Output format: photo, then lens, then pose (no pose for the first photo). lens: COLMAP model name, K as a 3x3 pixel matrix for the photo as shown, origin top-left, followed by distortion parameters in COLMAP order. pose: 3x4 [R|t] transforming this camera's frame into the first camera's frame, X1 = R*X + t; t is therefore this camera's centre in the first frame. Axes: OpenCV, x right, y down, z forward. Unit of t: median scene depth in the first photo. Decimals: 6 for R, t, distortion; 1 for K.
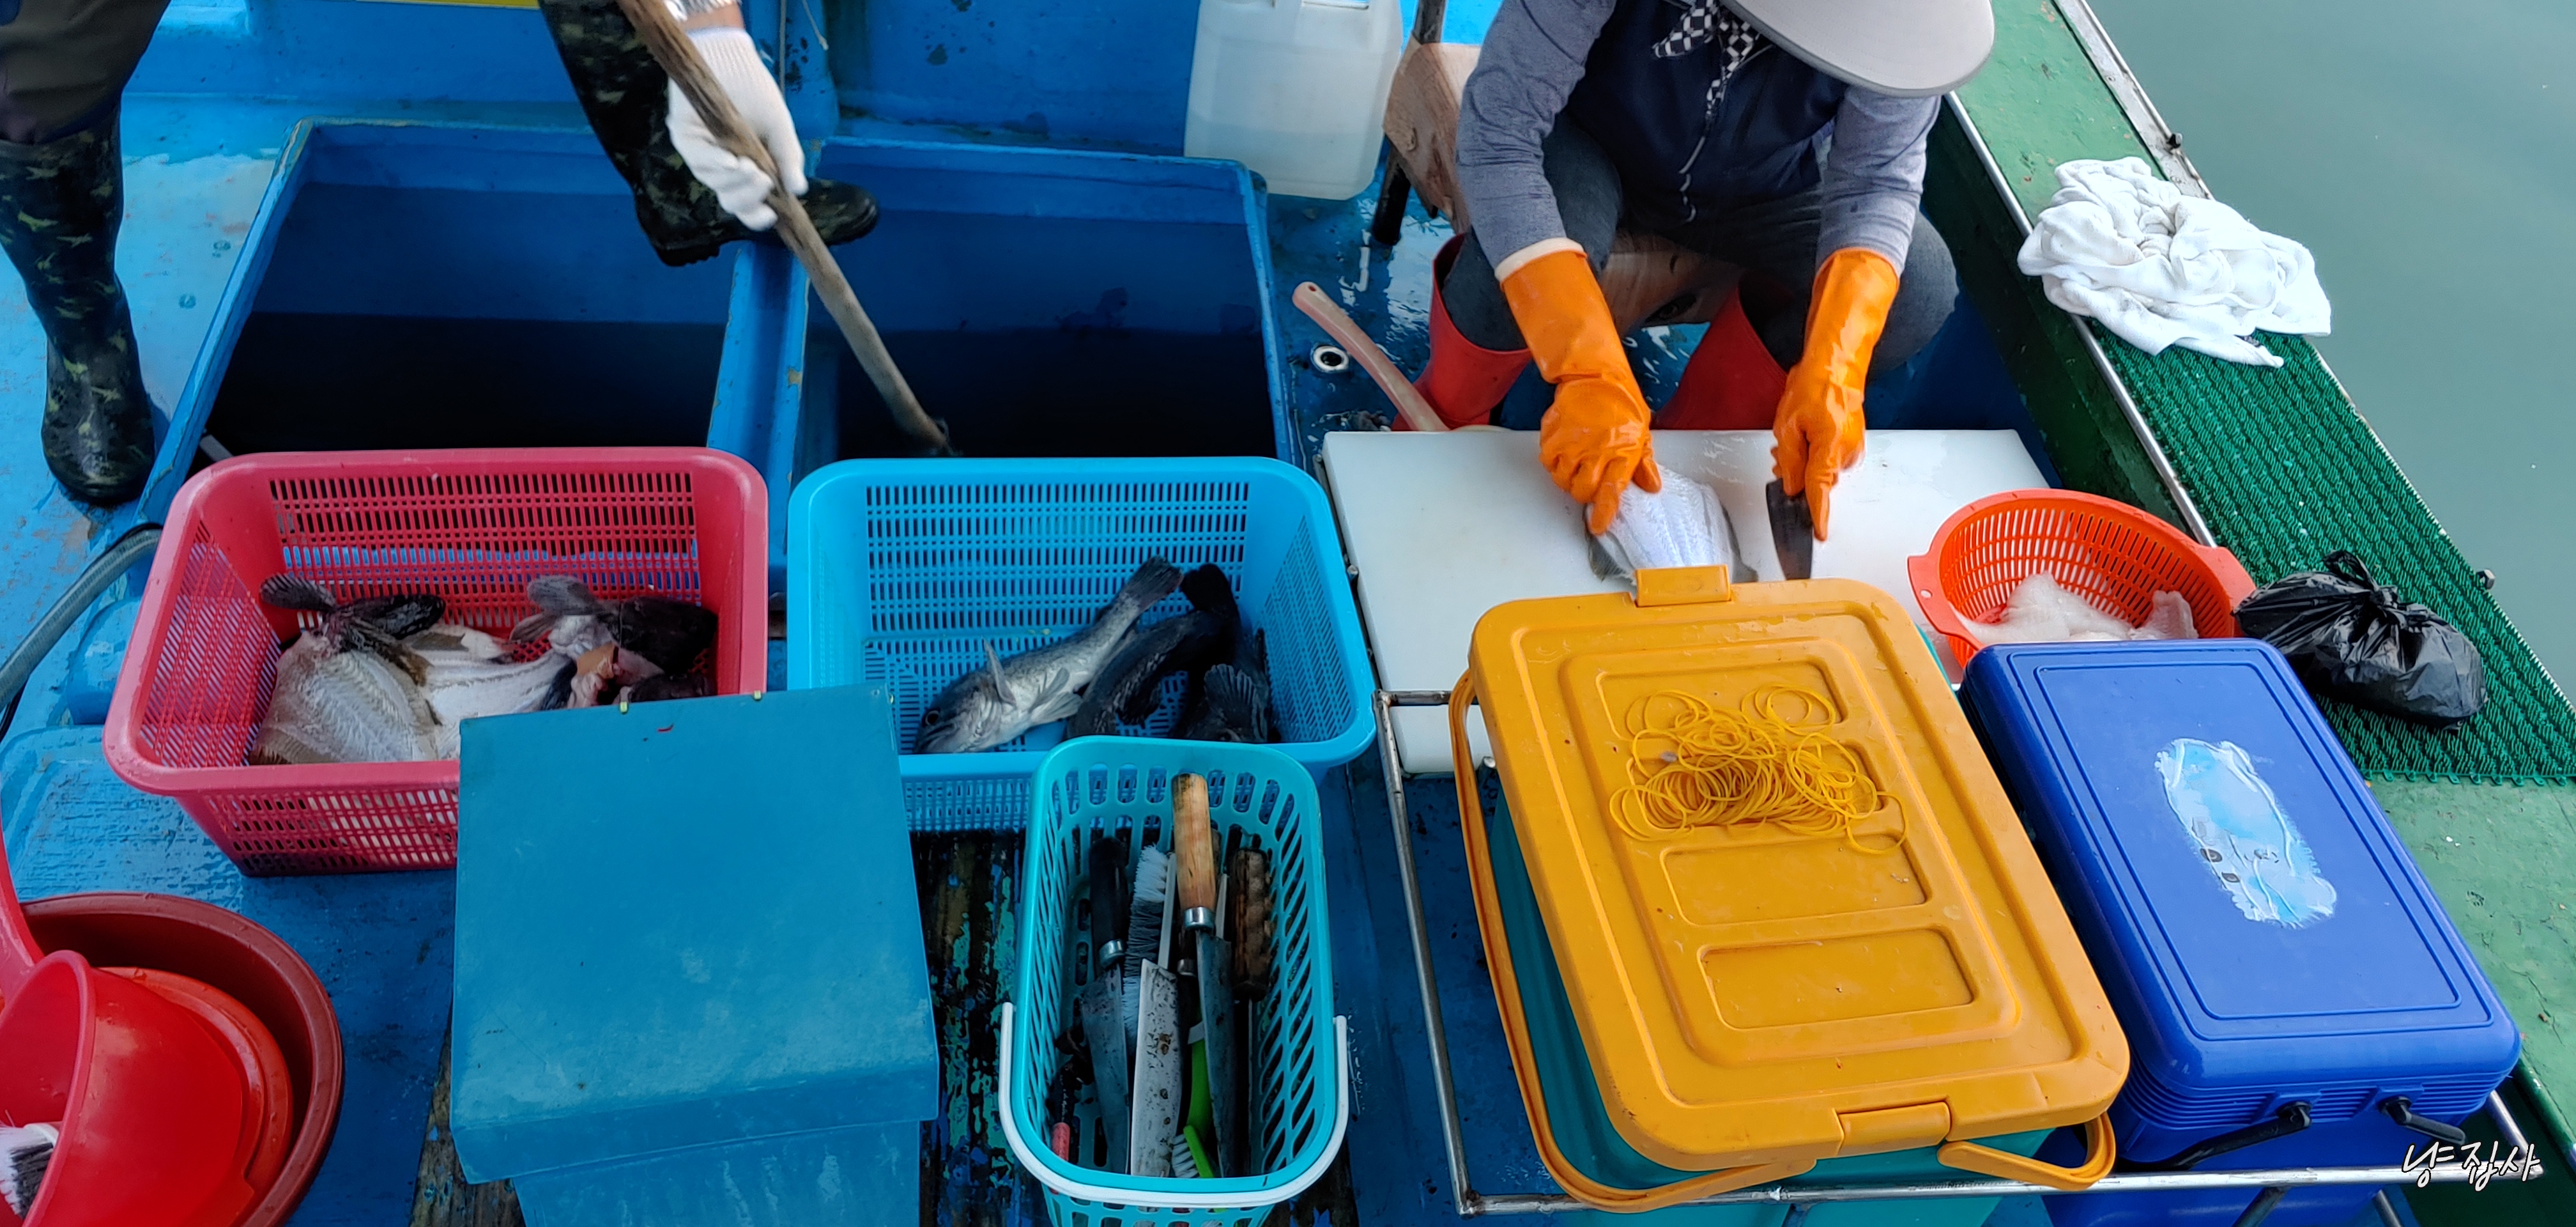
lens RADIAL K [[2138.4, 0, 1301.0], [0, 2138.4, 650.2], [0, 0, 1]] dist [-0.004661, -0.011527]
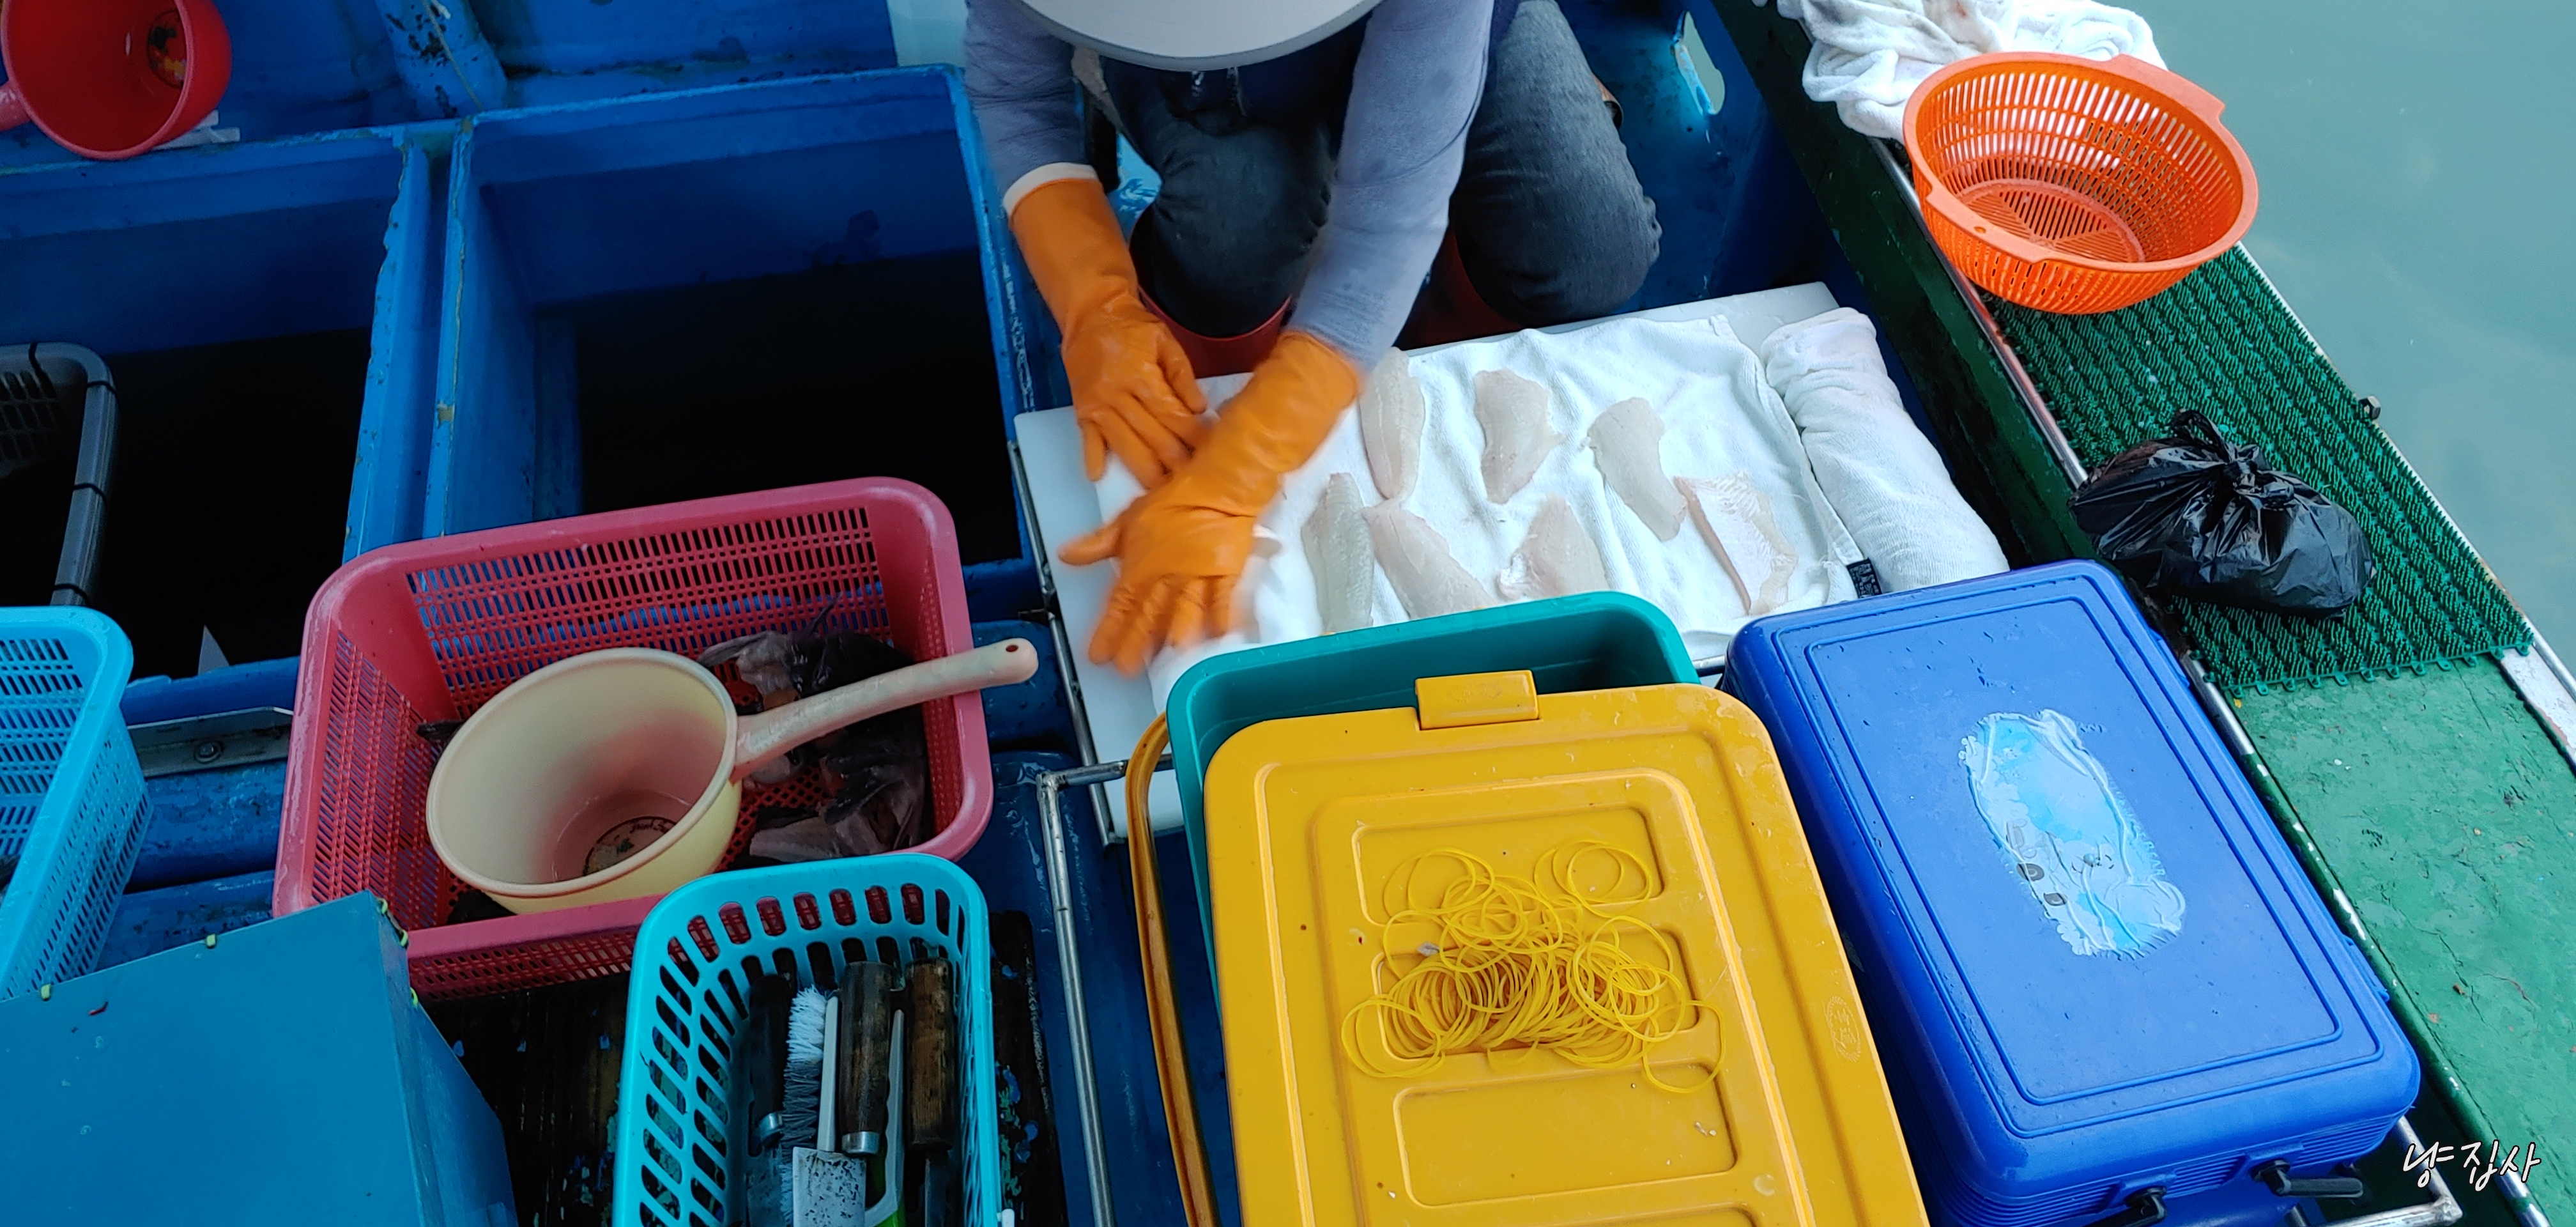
lens RADIAL K [[2117.6, 0, 1291.0], [0, 2117.6, 624.7], [0, 0, 1]] dist [-0.032551, 0.016721]
pose [[0.989422, -0.143095, -0.023844, 0.153661], [0.144731, 0.984896, 0.095045, -0.098494], [0.009883, -0.097491, 0.995187, 0.174617]]
